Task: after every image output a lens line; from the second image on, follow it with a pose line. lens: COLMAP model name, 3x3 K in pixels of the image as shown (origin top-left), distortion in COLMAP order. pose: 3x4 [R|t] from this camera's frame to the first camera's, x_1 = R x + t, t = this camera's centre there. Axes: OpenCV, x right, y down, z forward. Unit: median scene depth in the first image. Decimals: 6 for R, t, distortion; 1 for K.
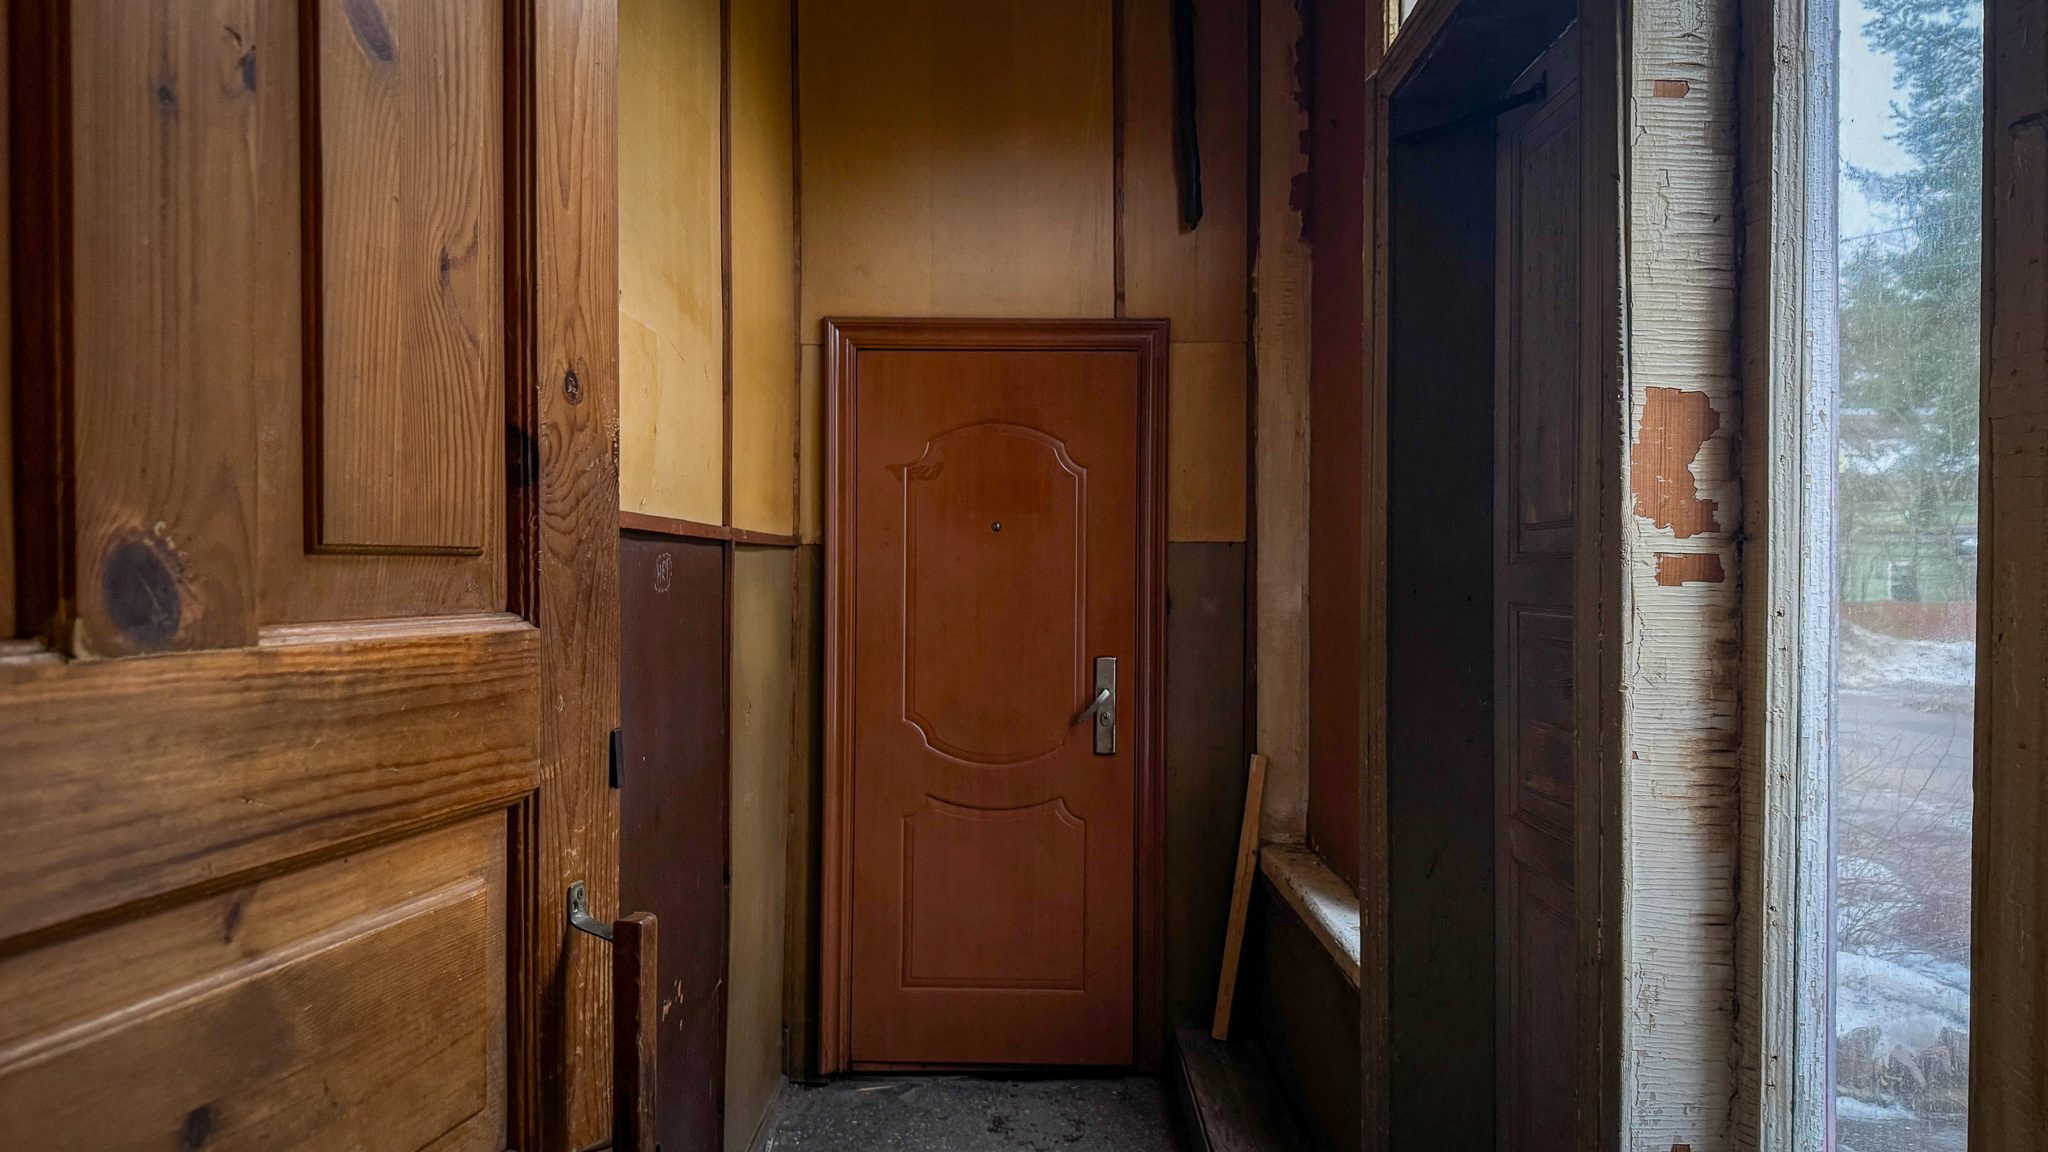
lens RADIAL K [[1449.2, 0, 1021.5], [0, 1449.2, 581.4], [0, 0, 1]] dist [0.085754, -0.111742]
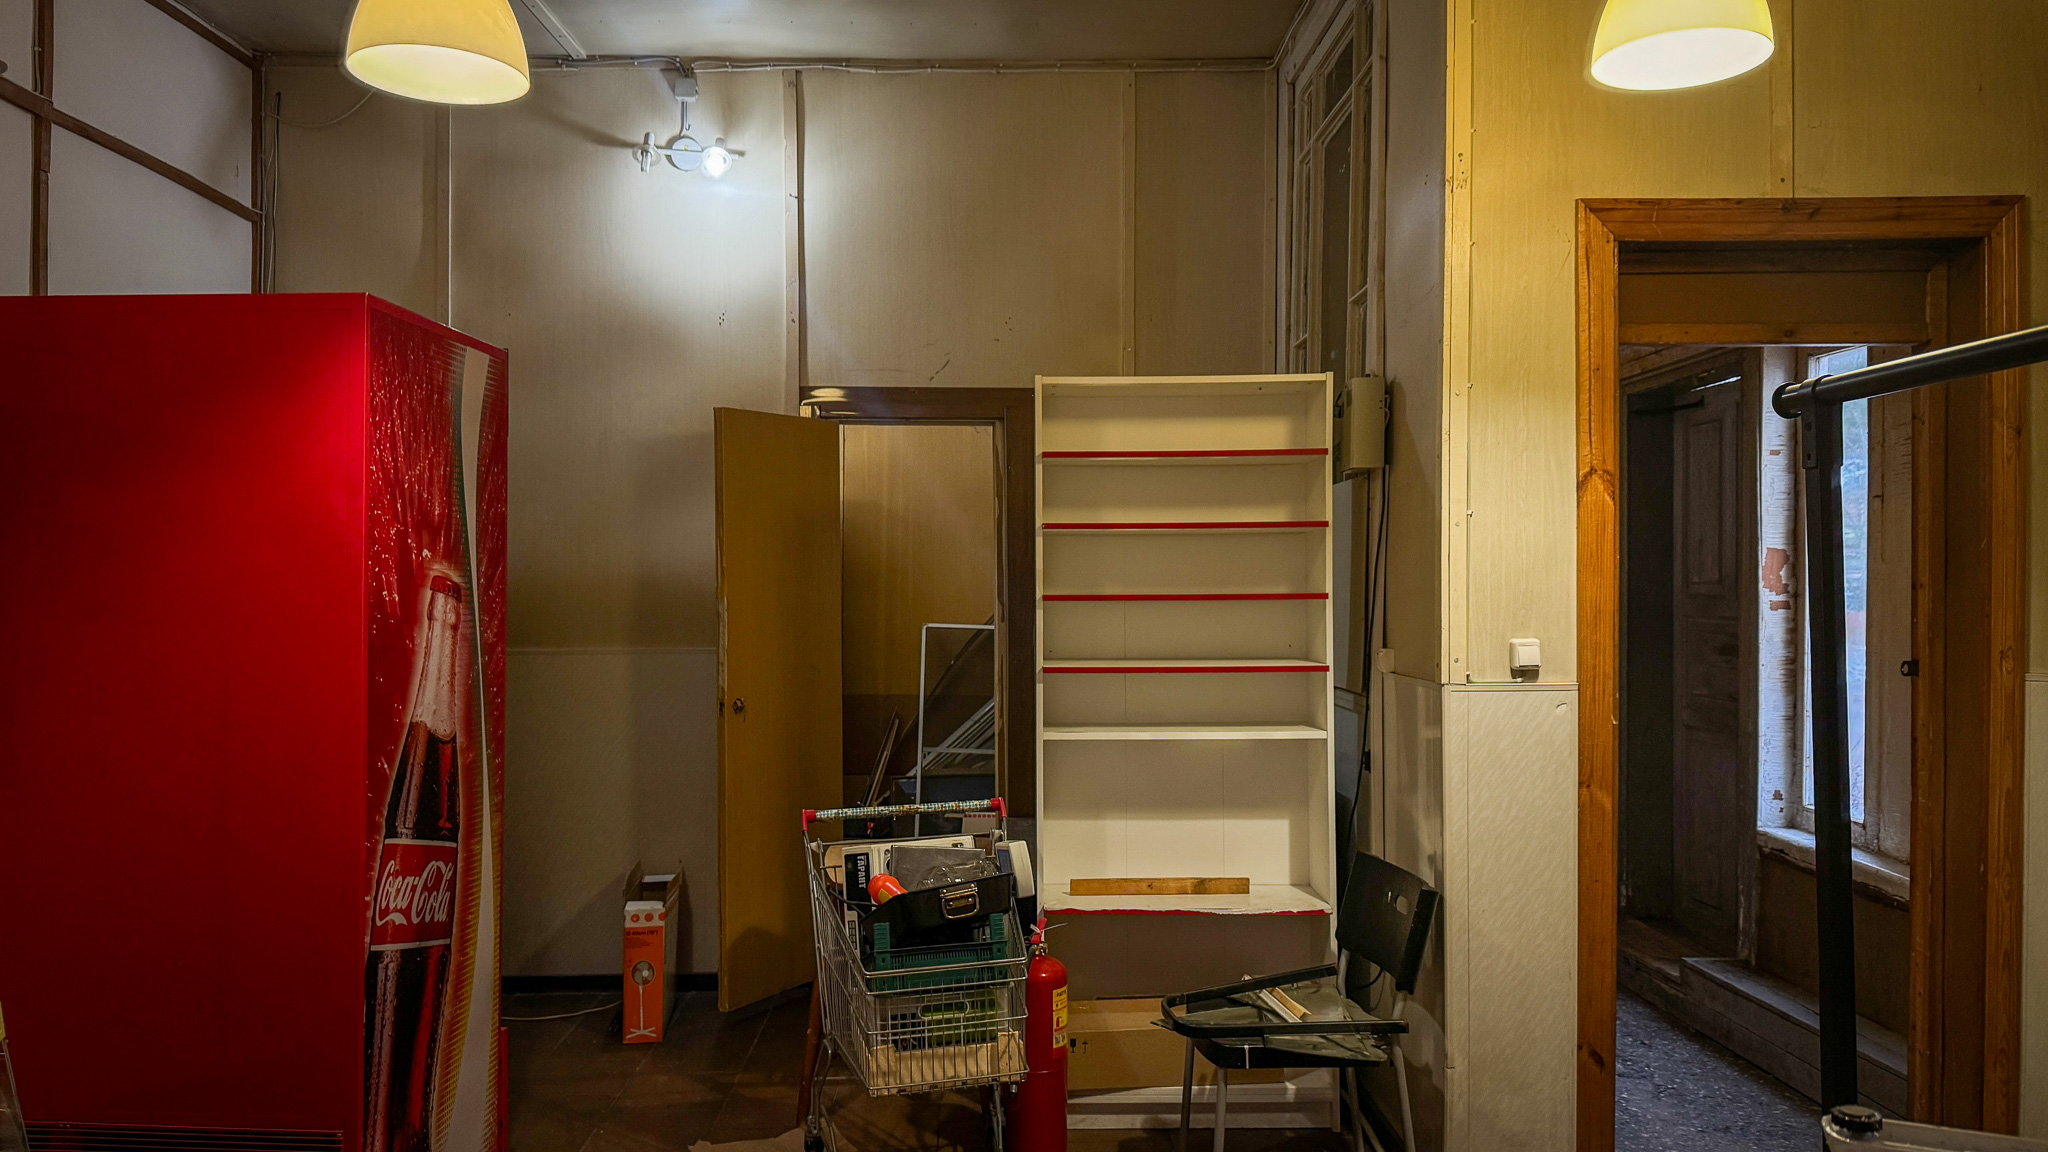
lens RADIAL K [[1449.2, 0, 1036.6], [0, 1449.2, 583.4], [0, 0, 1]] dist [0.085754, -0.111742]
pose [[0.999468, 0.002429, 0.032533, -1.220981], [-0.002376, 0.999996, -0.001659, -0.046547], [-0.032537, 0.001581, 0.999469, -2.062659]]
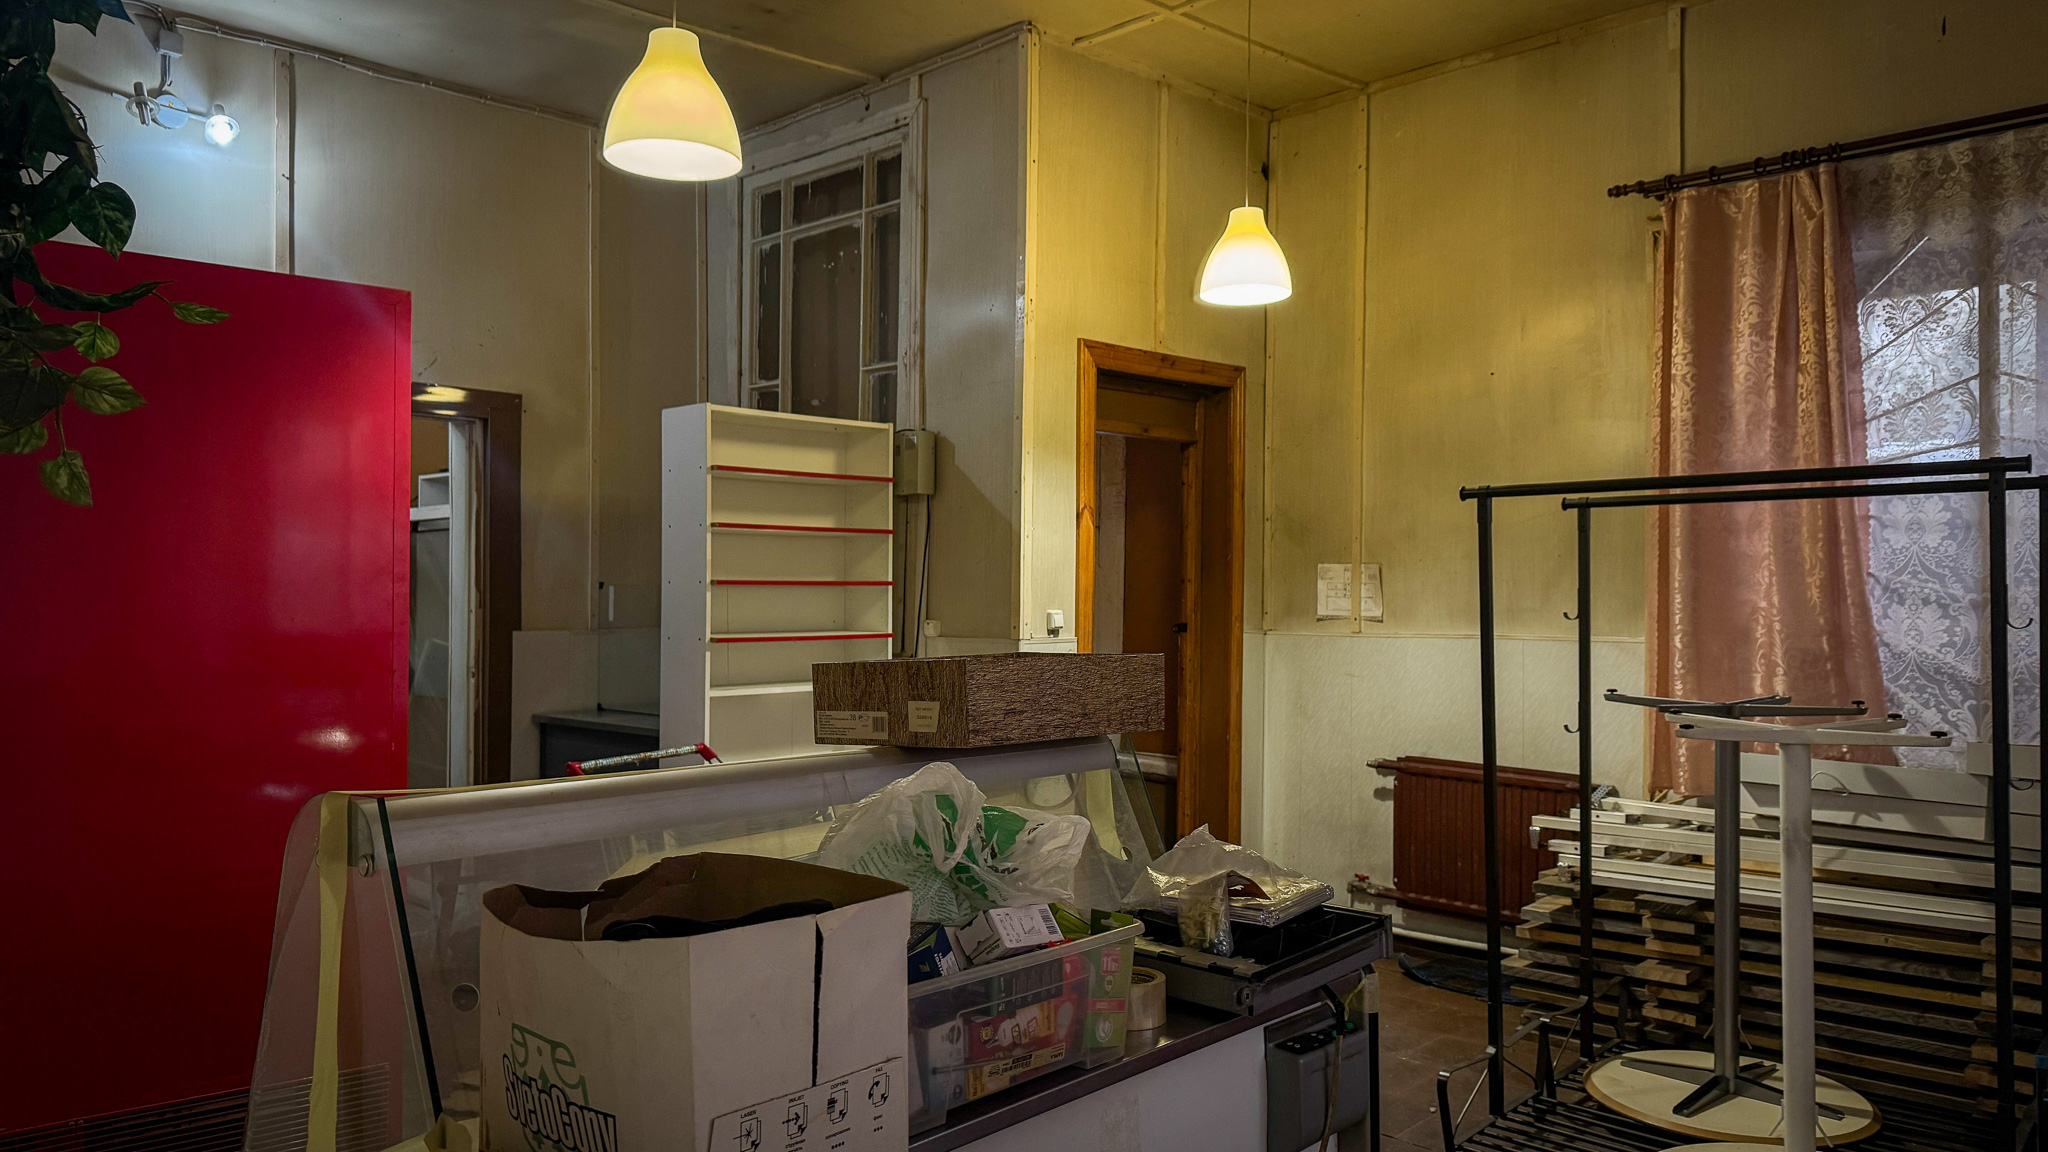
lens RADIAL K [[1449.2, 0, 1028.1], [0, 1449.2, 574.8], [0, 0, 1]] dist [0.085754, -0.111742]
pose [[0.688080, 0.017847, 0.725415, -3.058153], [-0.008617, 0.999828, -0.016424, 0.006345], [-0.725583, 0.005050, 0.688116, -2.222433]]
